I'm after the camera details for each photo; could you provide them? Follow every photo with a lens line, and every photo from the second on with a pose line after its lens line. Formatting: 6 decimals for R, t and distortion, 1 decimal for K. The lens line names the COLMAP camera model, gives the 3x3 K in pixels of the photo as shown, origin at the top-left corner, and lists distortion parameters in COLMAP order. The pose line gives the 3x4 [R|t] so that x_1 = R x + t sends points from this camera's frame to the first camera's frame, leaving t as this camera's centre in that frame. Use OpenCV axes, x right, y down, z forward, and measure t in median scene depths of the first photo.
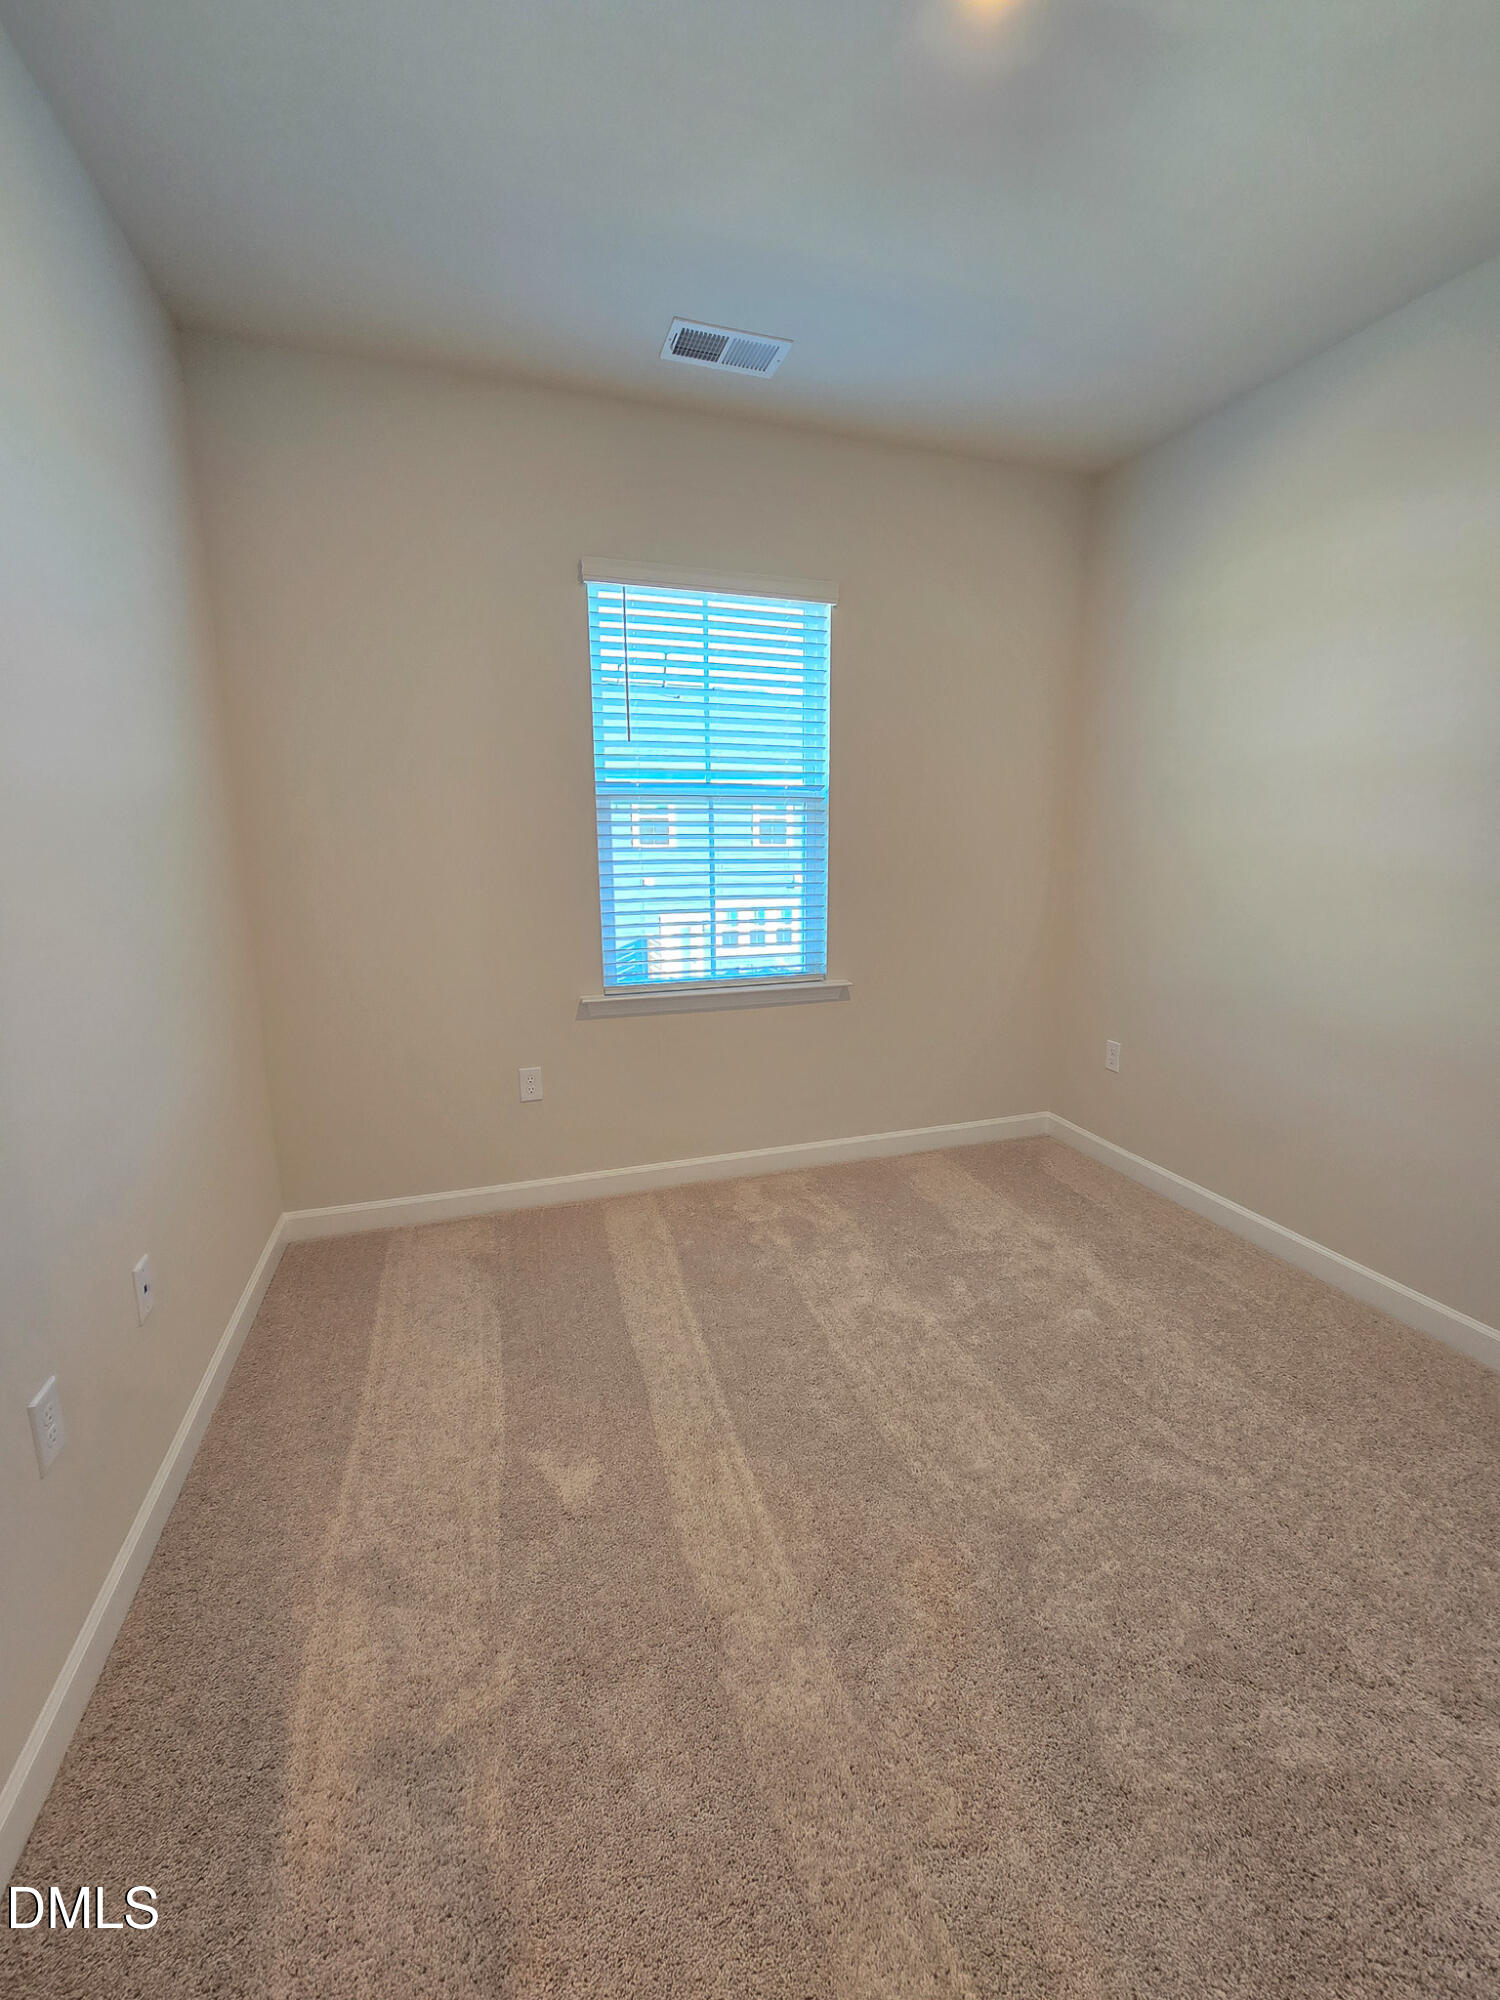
lens RADIAL K [[813.7, 0, 750.0], [0, 813.7, 1000.0], [0, 0, 1]] dist [-0.002679, -0.000278]
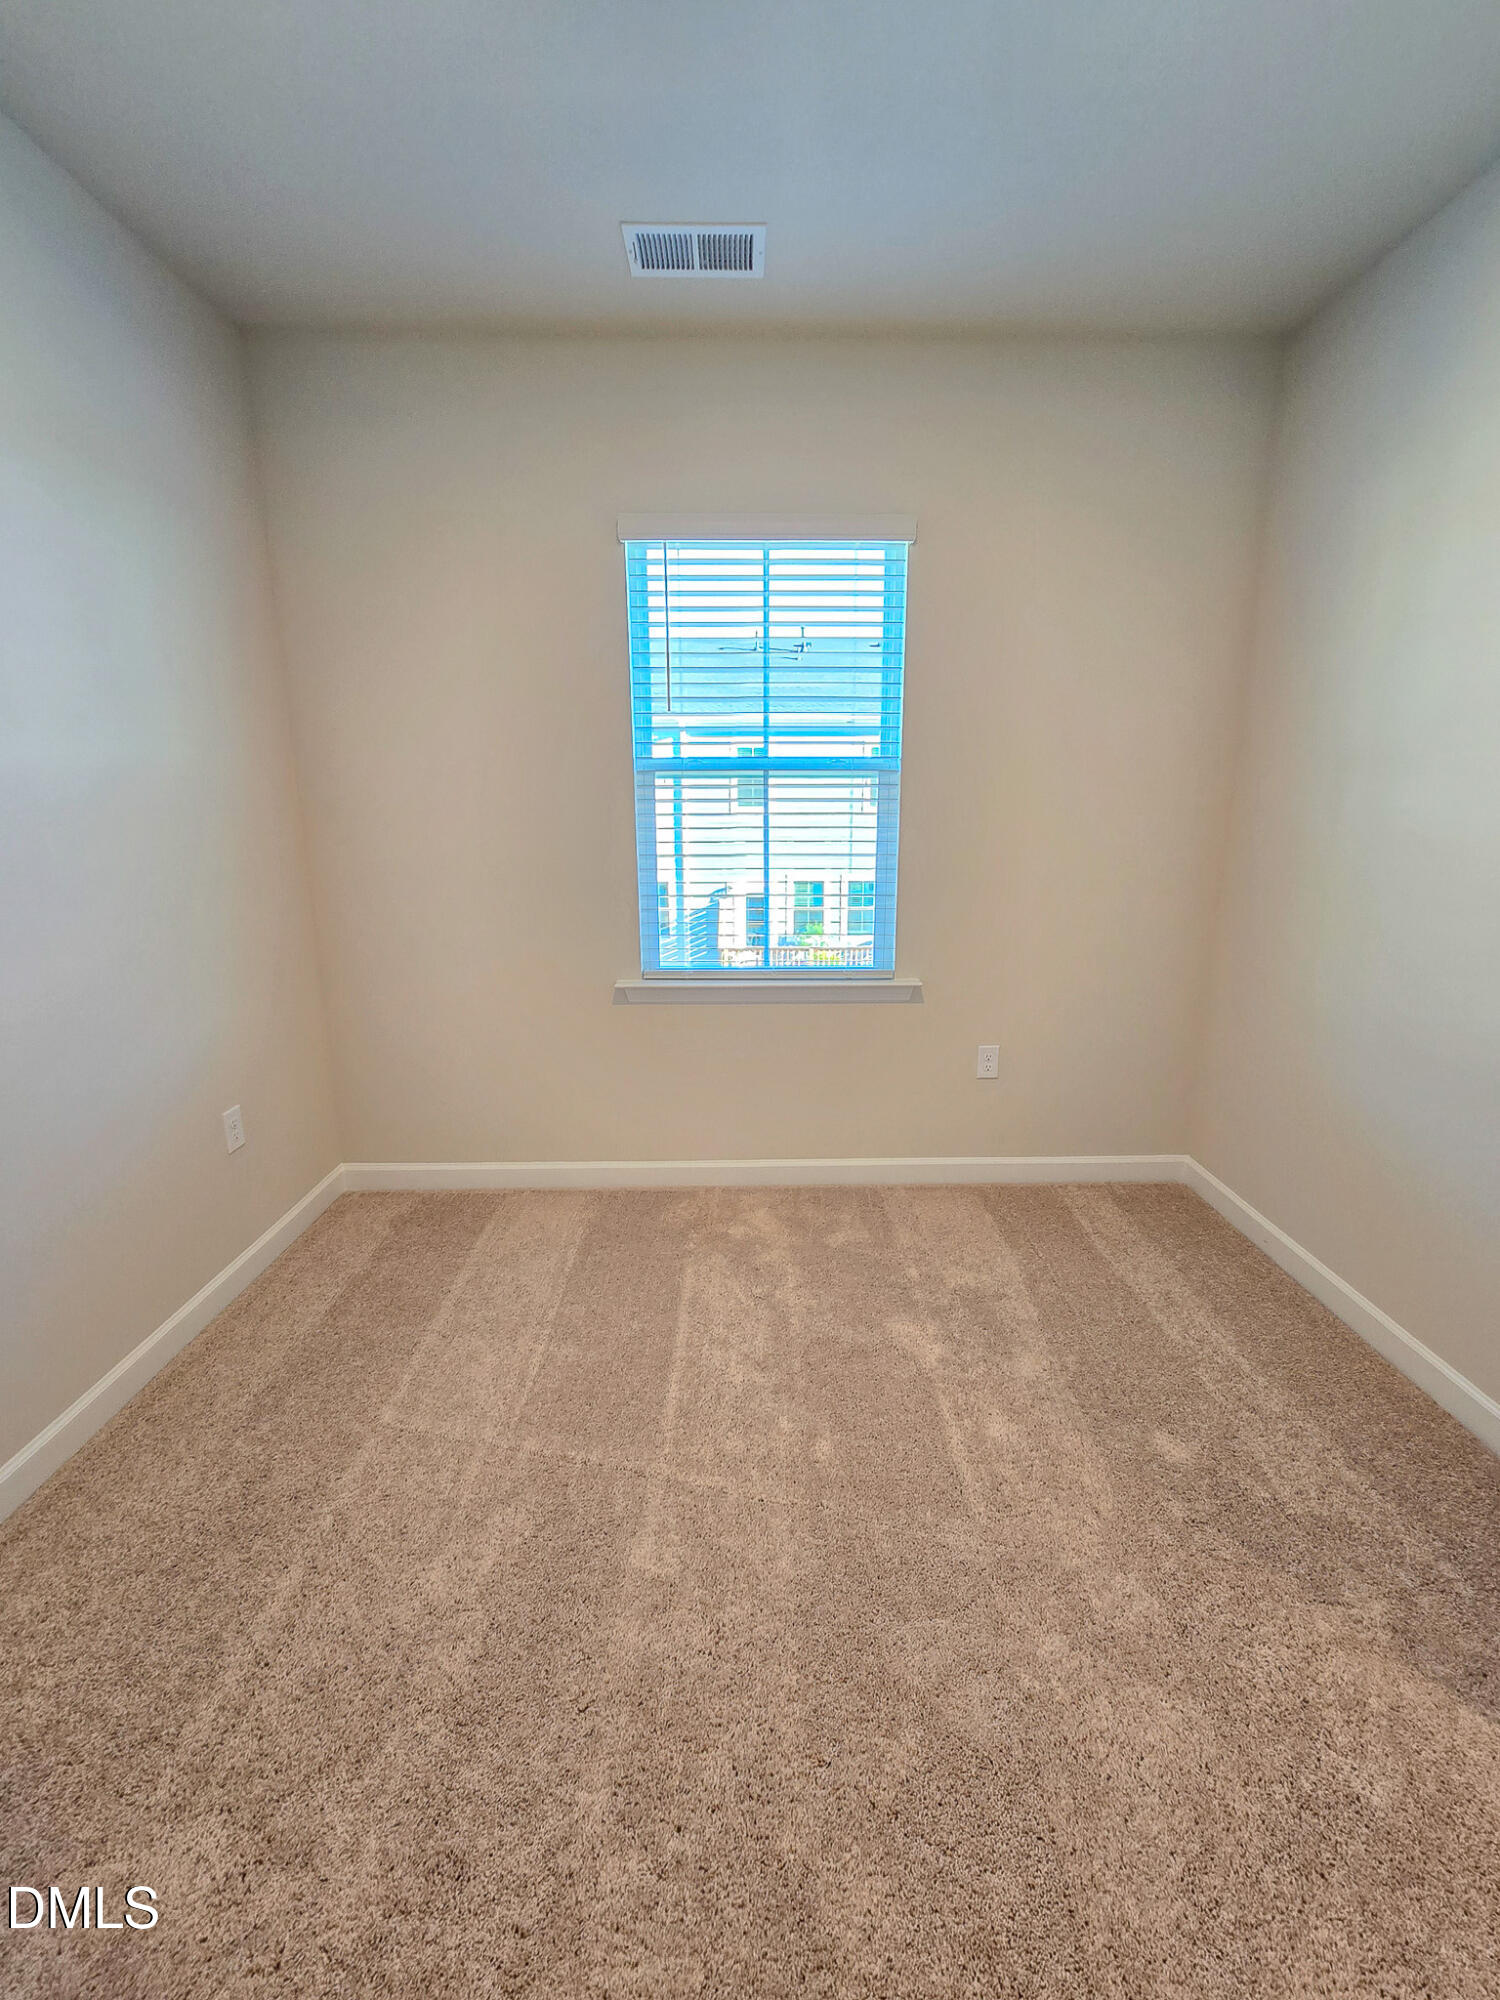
lens RADIAL K [[836.0, 0, 771.6], [0, 836.0, 1013.7], [0, 0, 1]] dist [0.002113, 0.000631]
pose [[0.951633, 0.069643, -0.299241, 0.267143], [-0.060338, 0.997367, 0.040234, -0.015852], [0.301255, -0.020232, 0.953329, 0.105050]]
